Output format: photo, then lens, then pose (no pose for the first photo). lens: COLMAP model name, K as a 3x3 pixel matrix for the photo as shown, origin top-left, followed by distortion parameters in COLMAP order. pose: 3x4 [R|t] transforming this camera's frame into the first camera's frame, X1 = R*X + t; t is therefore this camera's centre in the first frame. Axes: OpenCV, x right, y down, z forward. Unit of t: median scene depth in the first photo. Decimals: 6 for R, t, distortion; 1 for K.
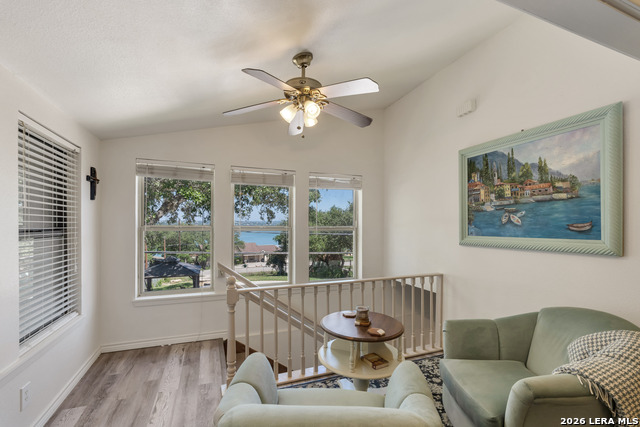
lens RADIAL K [[288.0, 0, 319.3], [0, 288.0, 223.6], [0, 0, 1]] dist [-0.002115, -0.000518]
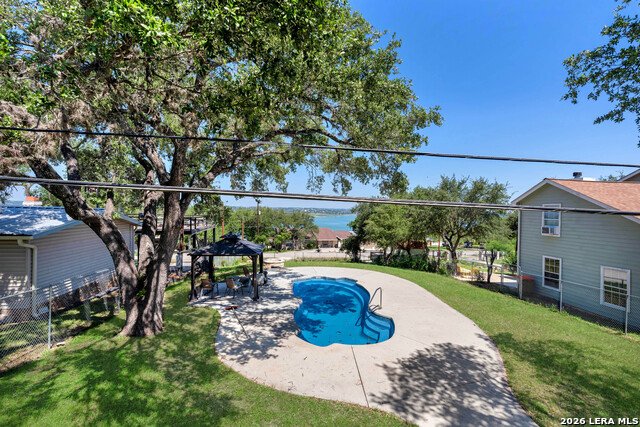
lens RADIAL K [[279.9, 0, 320.0], [0, 279.9, 213.5], [0, 0, 1]] dist [-0.003610, -0.000788]
pose [[0.967300, 0.018667, -0.252946, -0.258432], [-0.017980, 0.999826, 0.005028, 0.282640], [0.252996, -0.000315, 0.967467, 1.461672]]
